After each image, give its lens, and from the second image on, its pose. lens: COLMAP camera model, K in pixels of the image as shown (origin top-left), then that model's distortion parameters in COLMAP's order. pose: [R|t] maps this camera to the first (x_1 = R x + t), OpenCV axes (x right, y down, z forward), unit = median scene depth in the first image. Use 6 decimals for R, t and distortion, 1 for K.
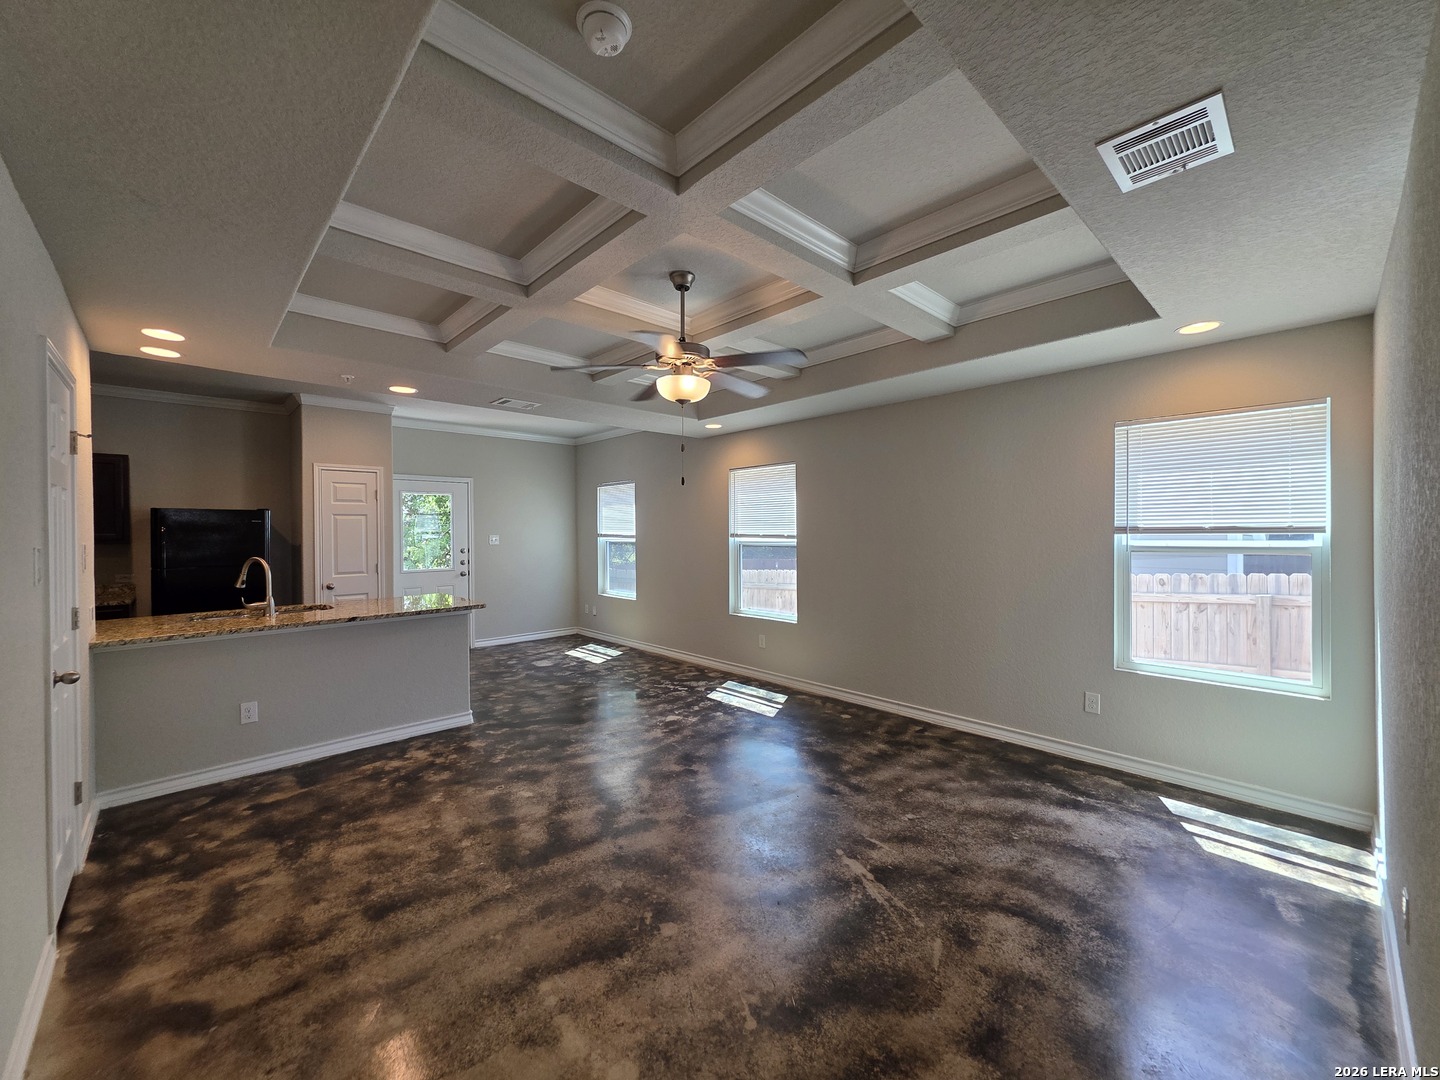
lens RADIAL K [[576.1, 0, 718.9], [0, 576.1, 536.9], [0, 0, 1]] dist [0.002596, -0.000115]
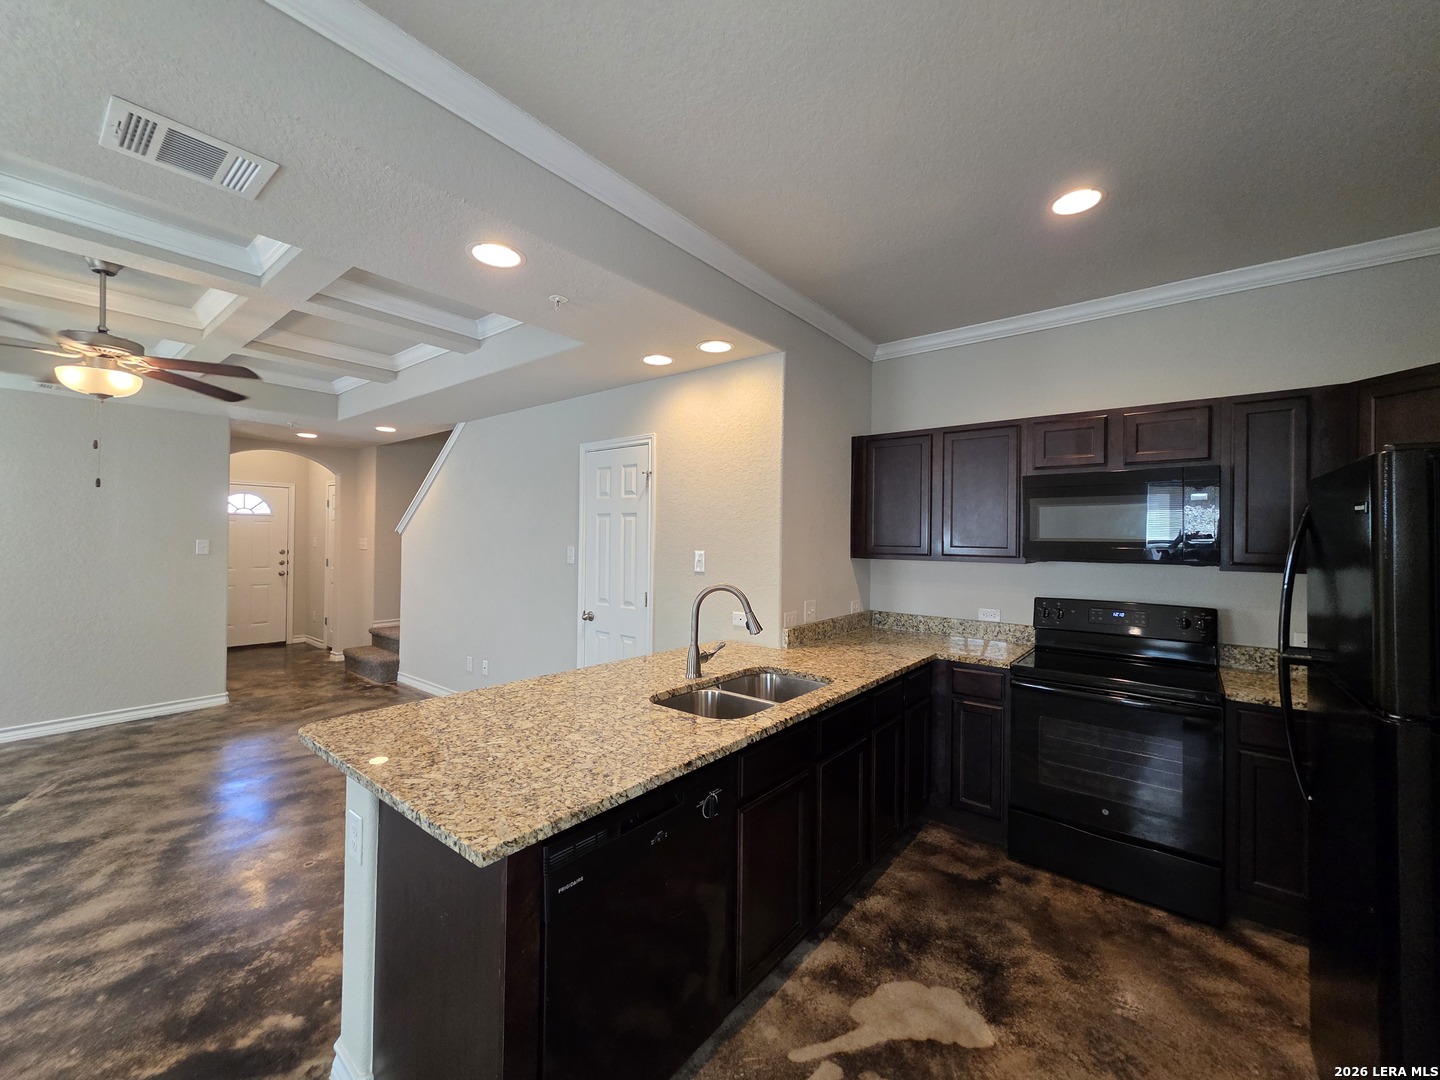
lens RADIAL K [[576.1, 0, 721.7], [0, 576.1, 534.6], [0, 0, 1]] dist [0.002596, -0.000115]
pose [[-0.989226, -0.005396, -0.146299, -0.721675], [-0.006488, 0.999955, 0.006990, -0.022819], [0.146254, 0.007864, -0.989216, 1.637348]]
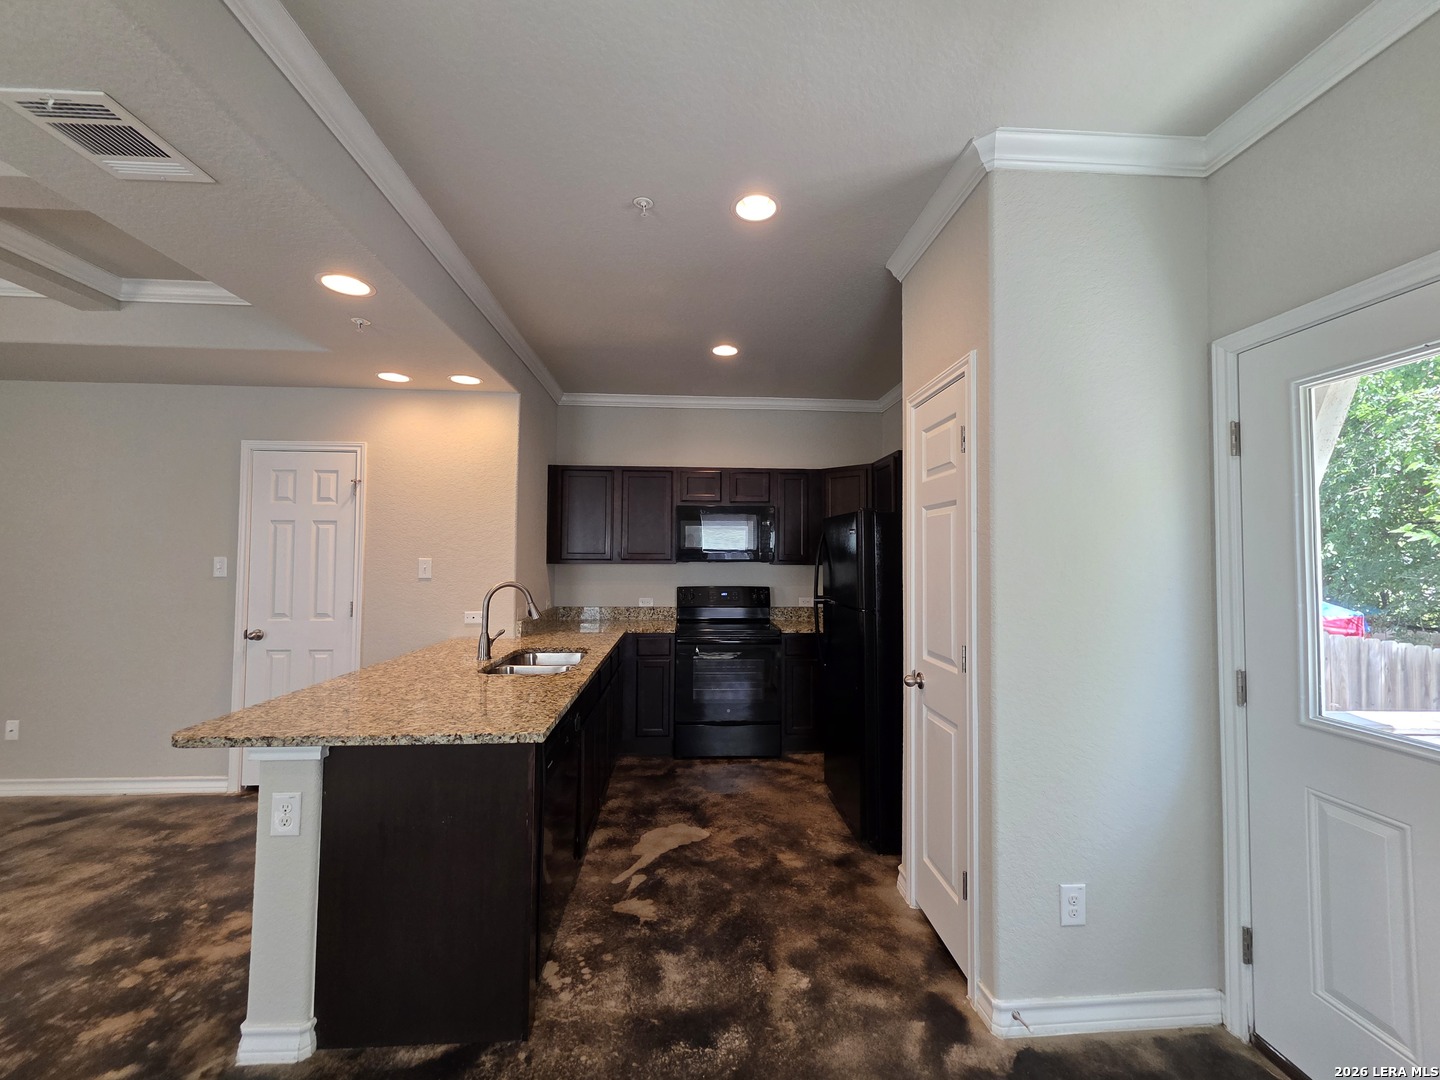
lens RADIAL K [[576.1, 0, 722.1], [0, 576.1, 535.0], [0, 0, 1]] dist [0.002596, -0.000115]
pose [[-0.633947, -0.024881, -0.772976, -0.386935], [-0.009895, 0.999661, -0.024063, -0.011963], [0.773313, -0.007606, -0.633978, 1.741239]]
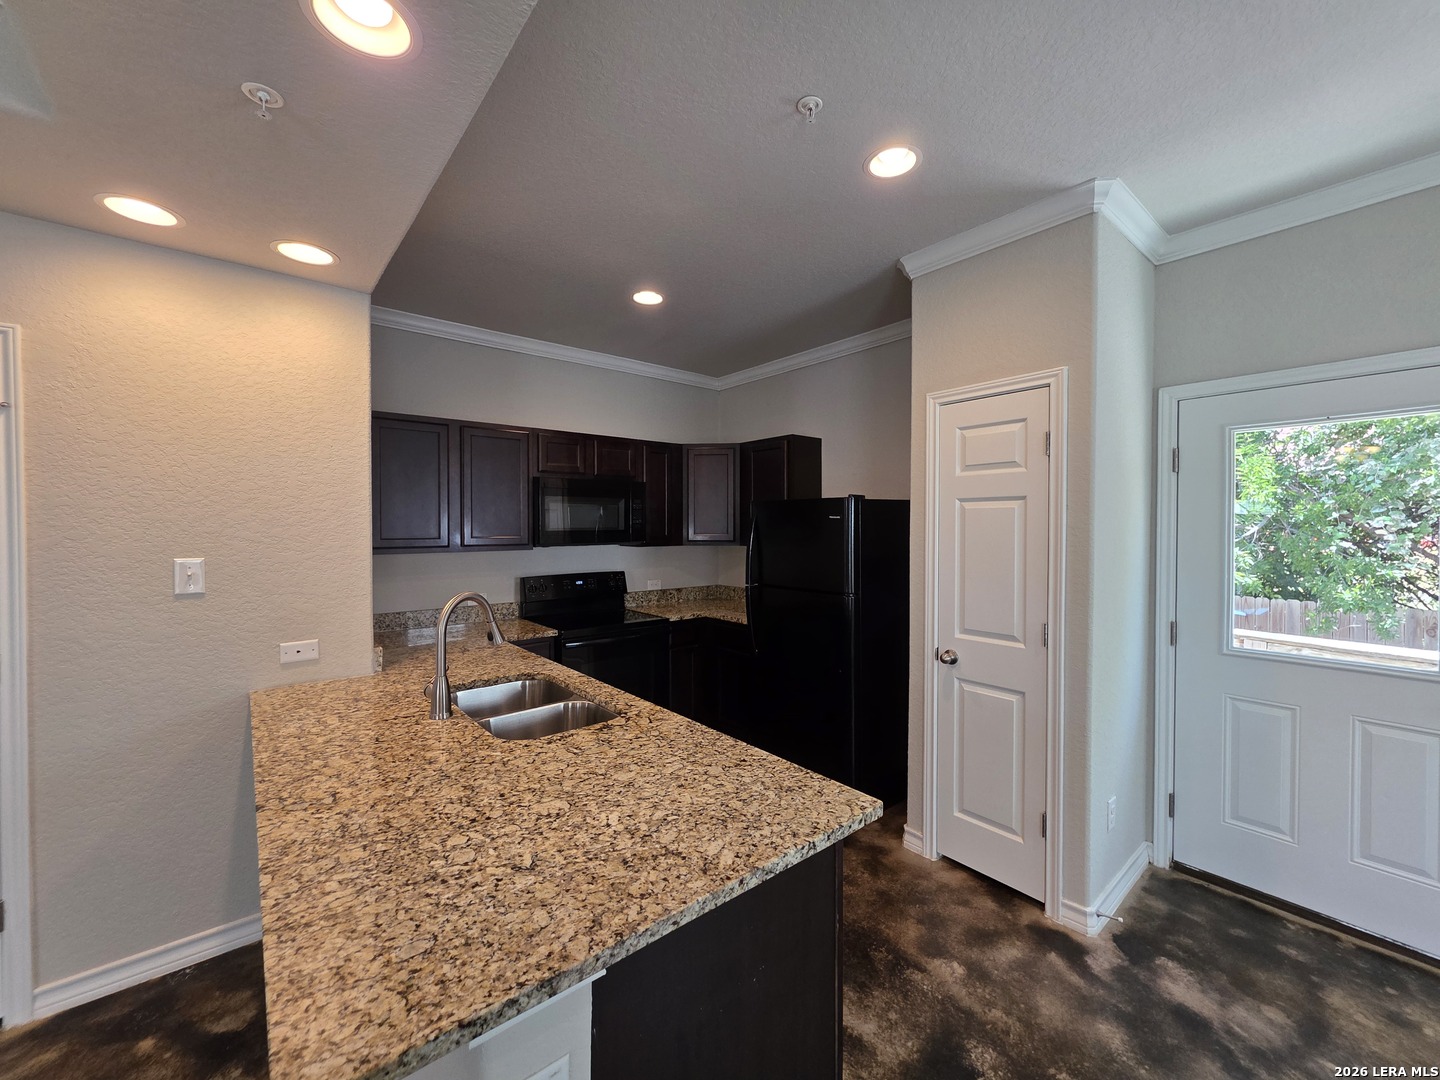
lens RADIAL K [[576.1, 0, 722.0], [0, 576.1, 534.4], [0, 0, 1]] dist [0.002596, -0.000115]
pose [[-0.059351, 0.022950, -0.997973, -0.311475], [-0.009848, 0.999674, 0.023575, -0.030892], [0.998189, 0.011227, -0.059106, 1.272396]]
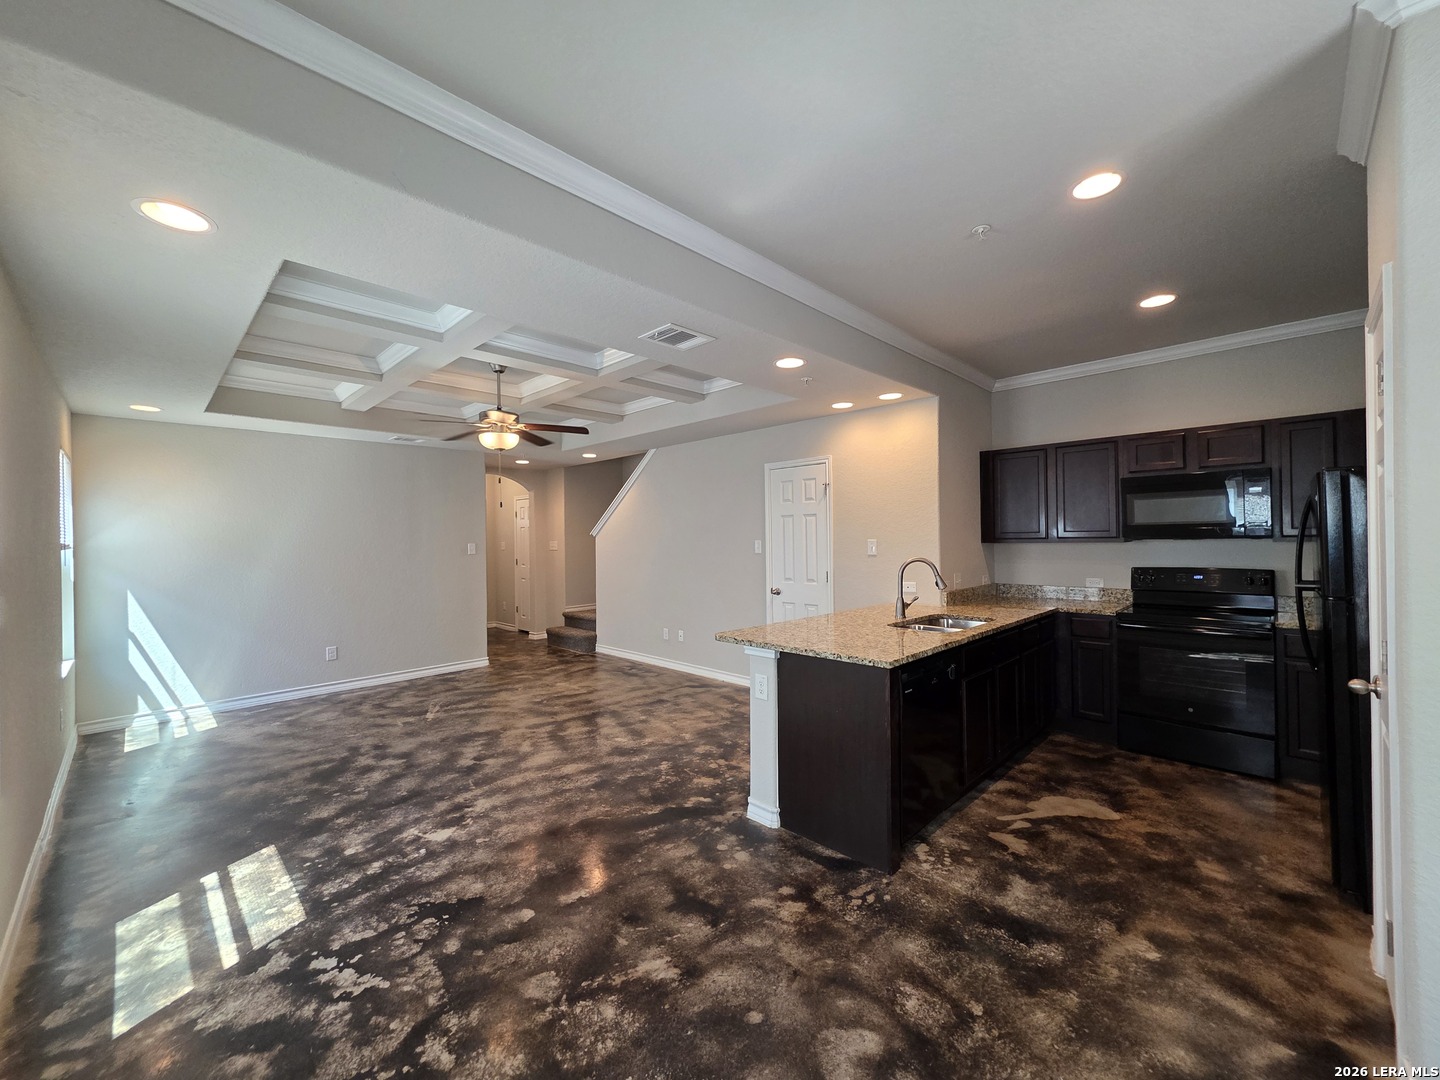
lens RADIAL K [[576.1, 0, 722.0], [0, 576.1, 534.6], [0, 0, 1]] dist [0.002596, -0.000115]
pose [[-0.998757, 0.020704, -0.045344, -0.439540], [0.020515, 0.999779, 0.004632, -0.014313], [0.045430, 0.003696, -0.998961, 1.972200]]
